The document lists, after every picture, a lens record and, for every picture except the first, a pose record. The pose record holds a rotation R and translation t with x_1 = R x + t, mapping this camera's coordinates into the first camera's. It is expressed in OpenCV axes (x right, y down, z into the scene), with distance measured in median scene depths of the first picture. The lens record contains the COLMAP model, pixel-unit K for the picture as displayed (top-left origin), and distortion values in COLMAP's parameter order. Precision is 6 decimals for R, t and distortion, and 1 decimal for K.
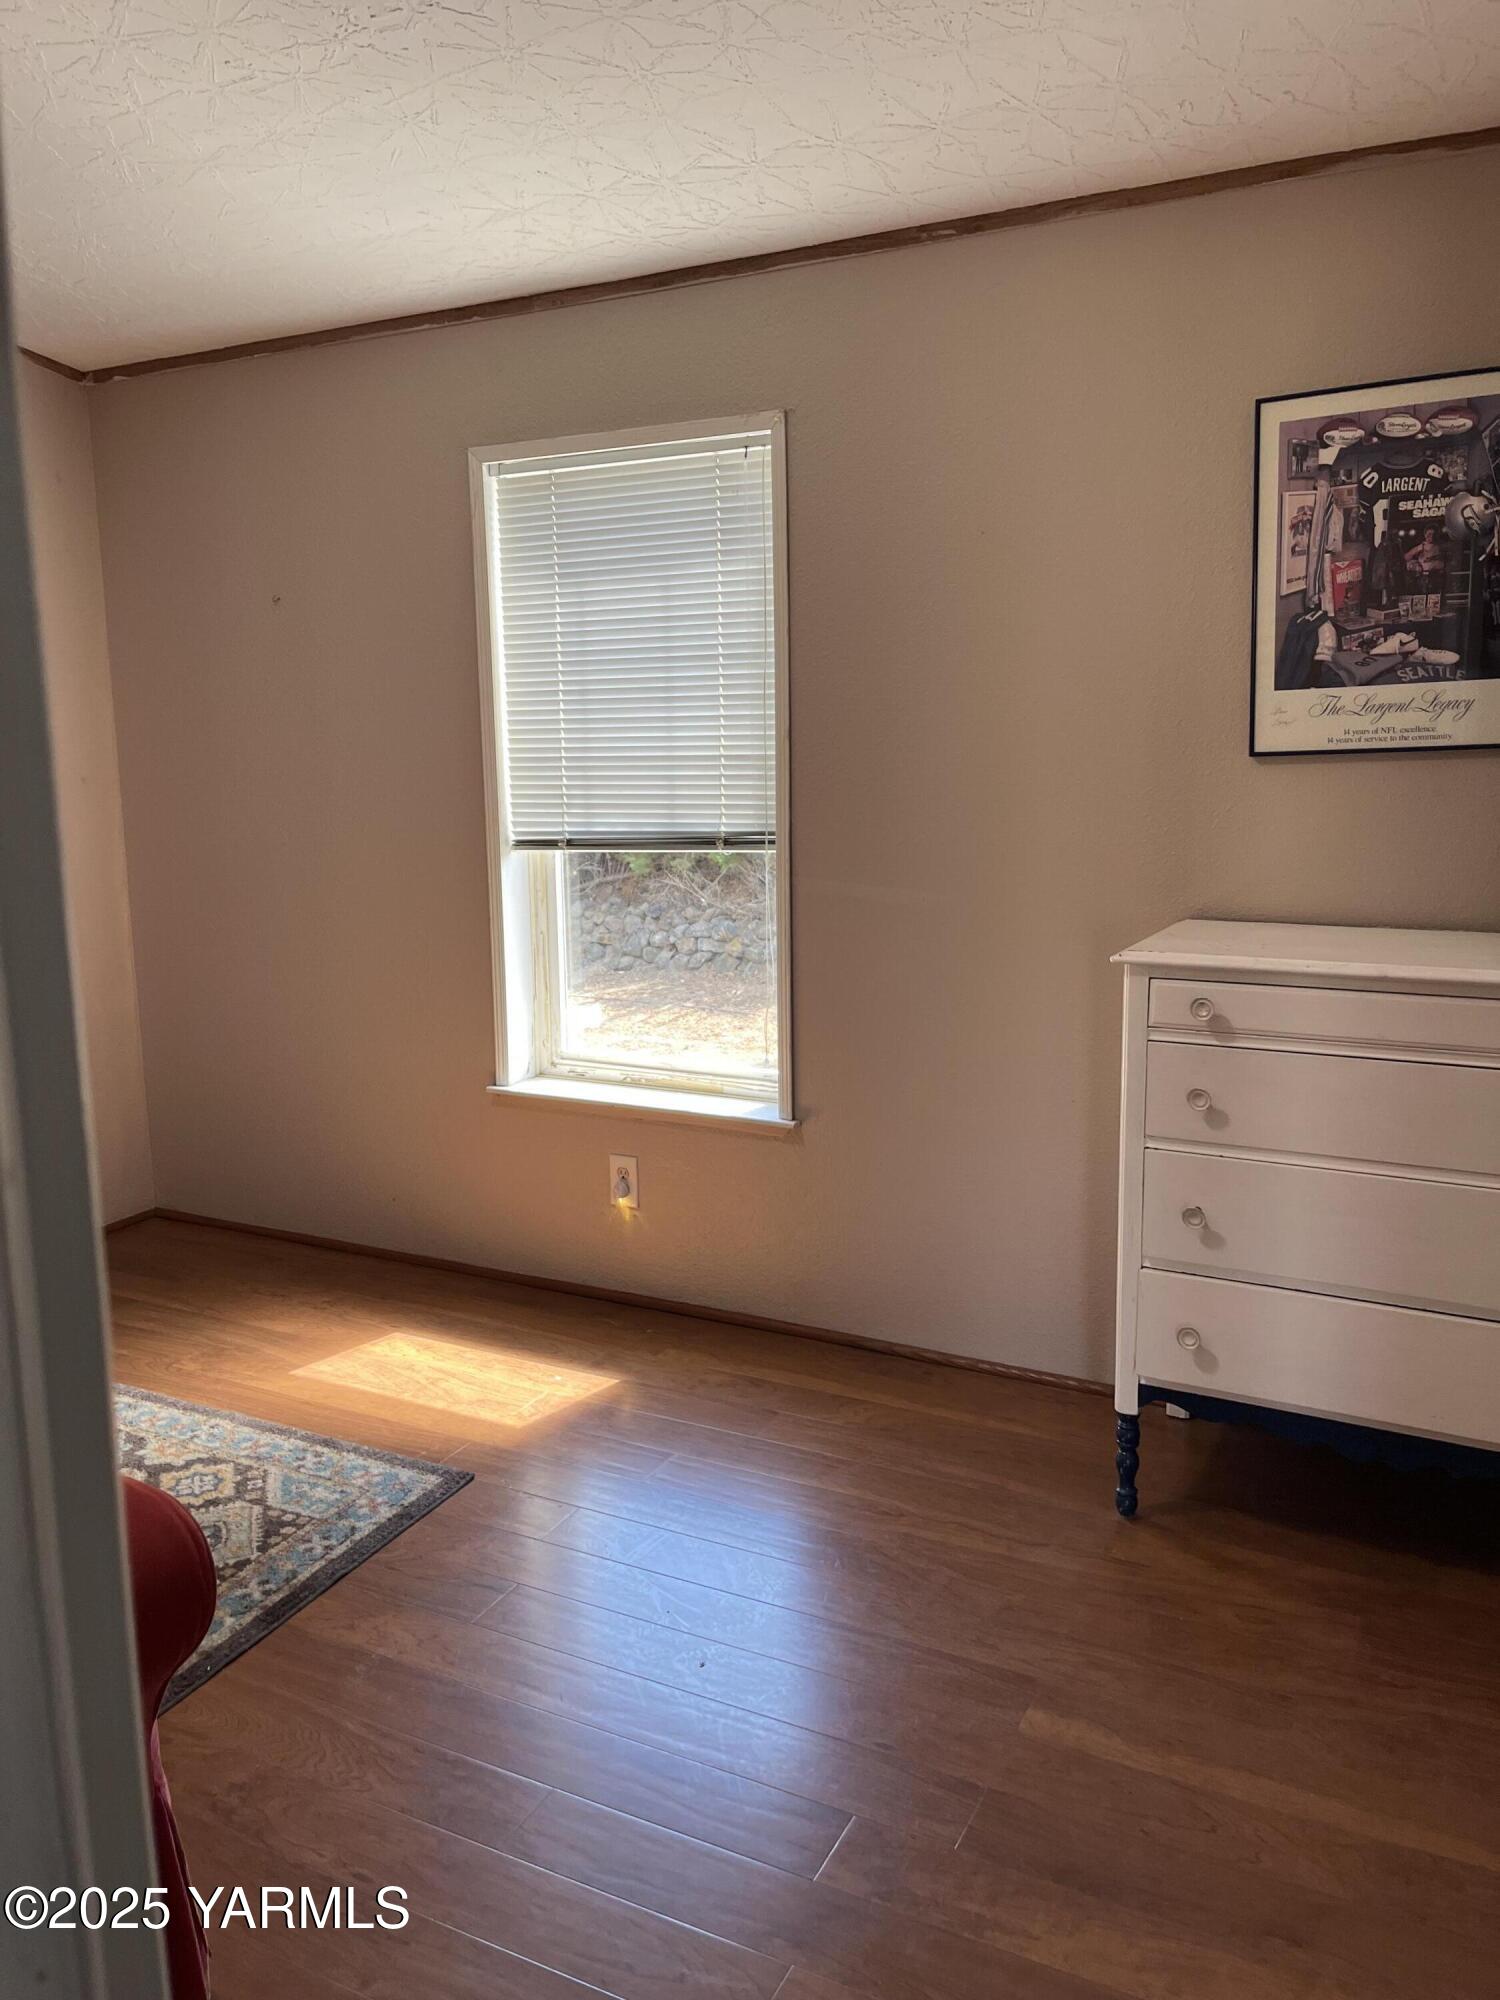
lens RADIAL K [[1519.5, 0, 765.8], [0, 1519.5, 1016.2], [0, 0, 1]] dist [0.066759, -0.088823]
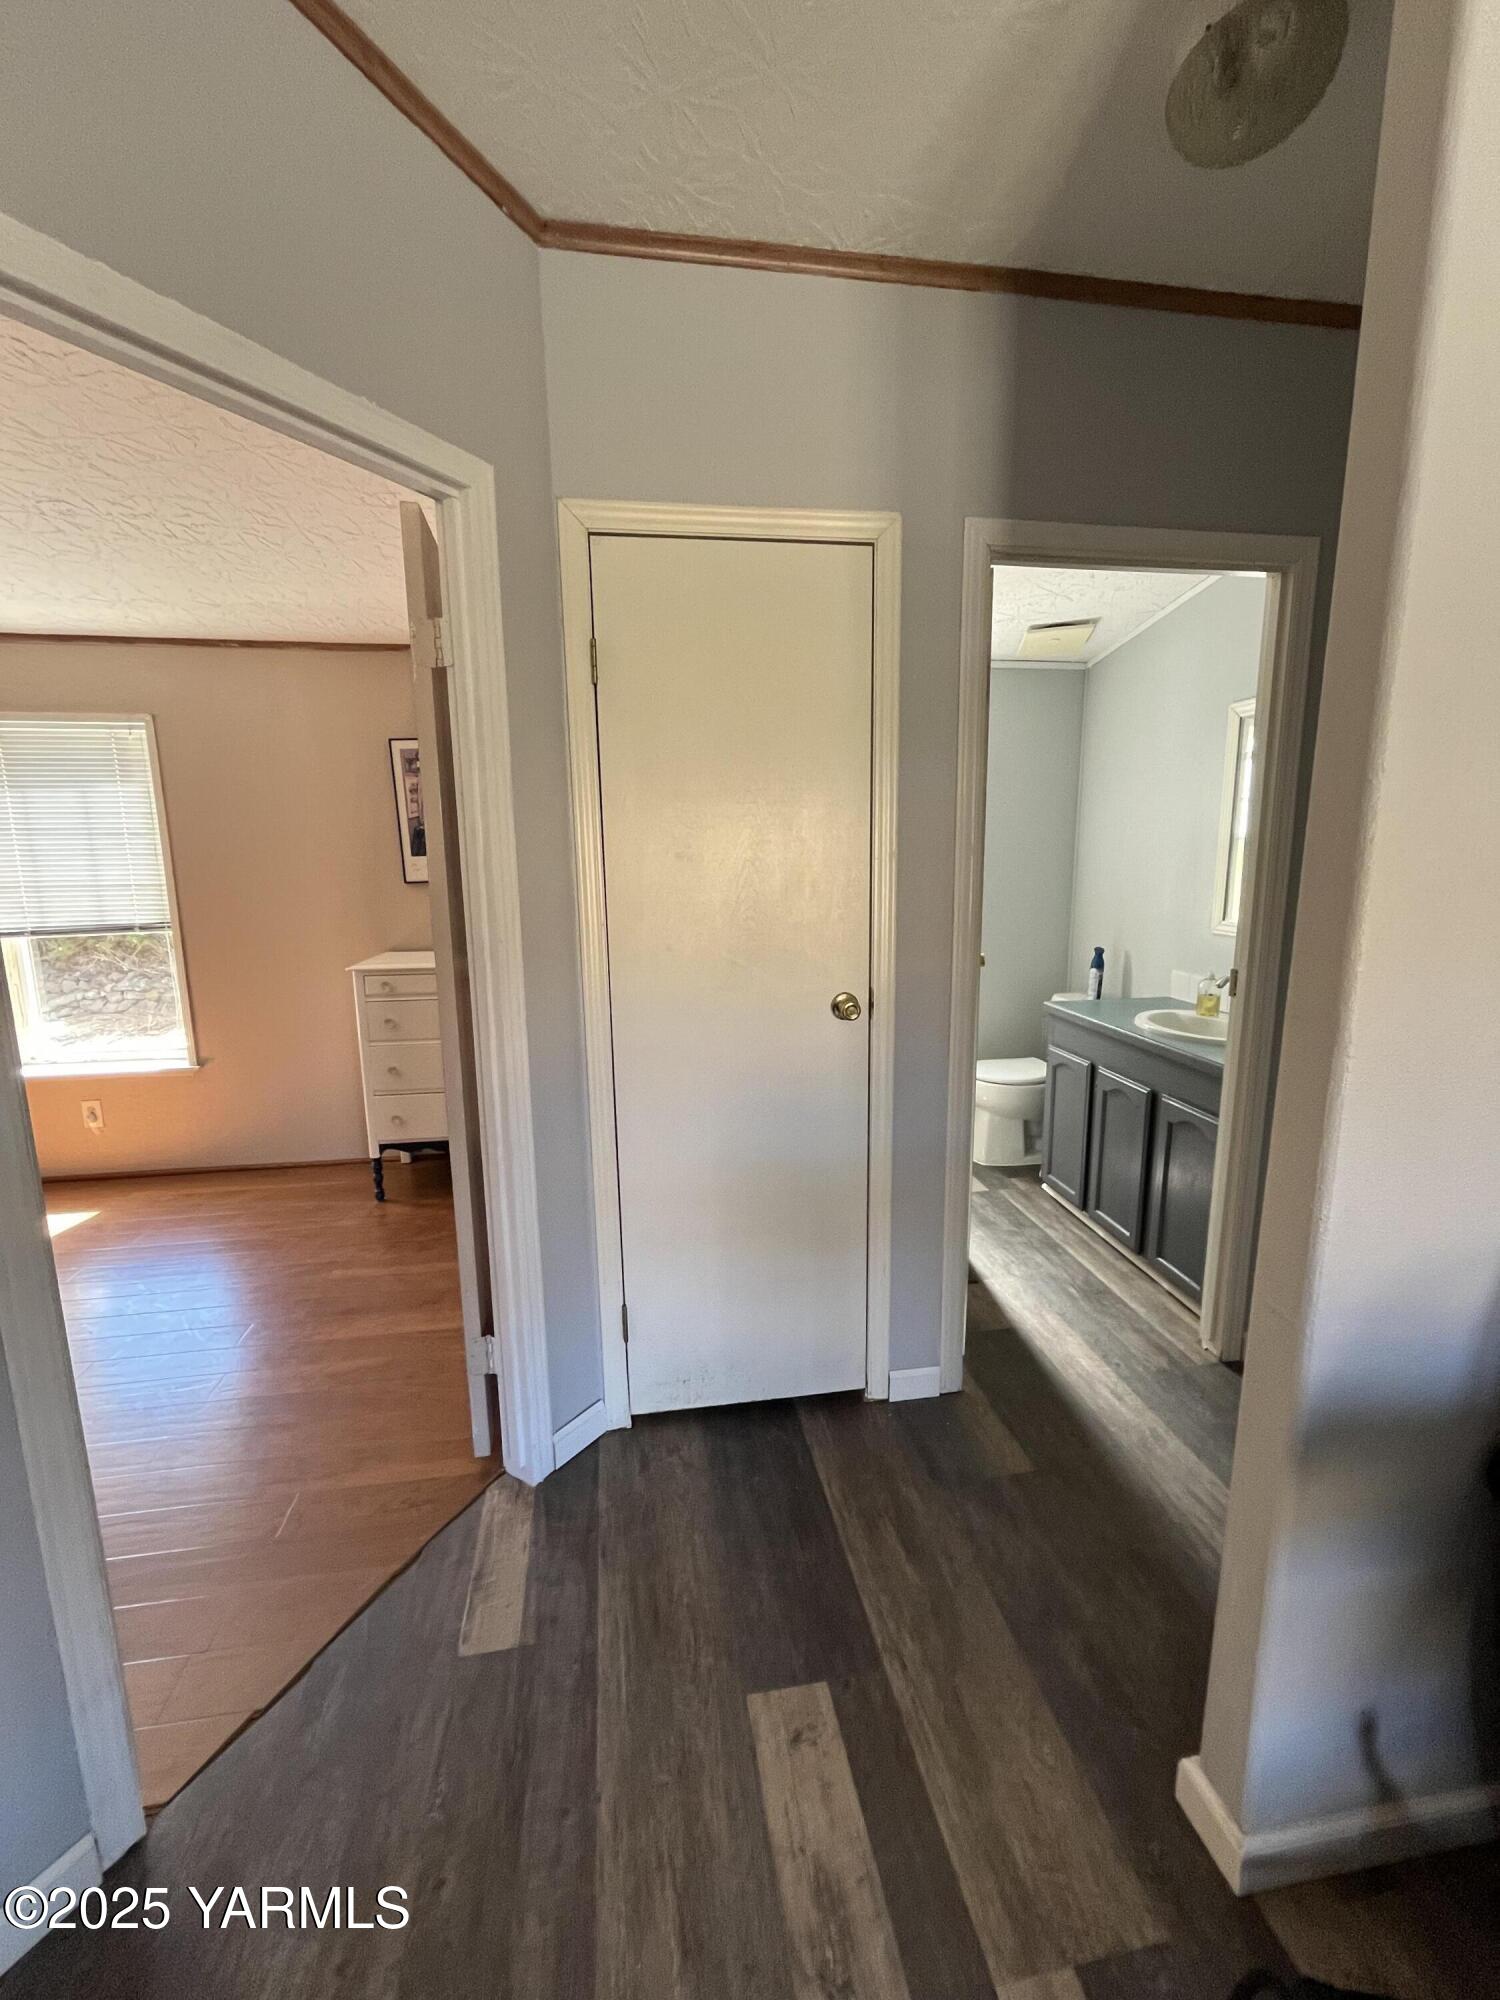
lens RADIAL K [[817.3, 0, 744.8], [0, 817.3, 997.6], [0, 0, 1]] dist [0.000875, 0.000151]
pose [[0.818523, -0.093987, 0.566734, 0.005949], [0.102621, 0.994580, 0.016727, 0.037535], [-0.565234, 0.044467, 0.823731, -0.310211]]
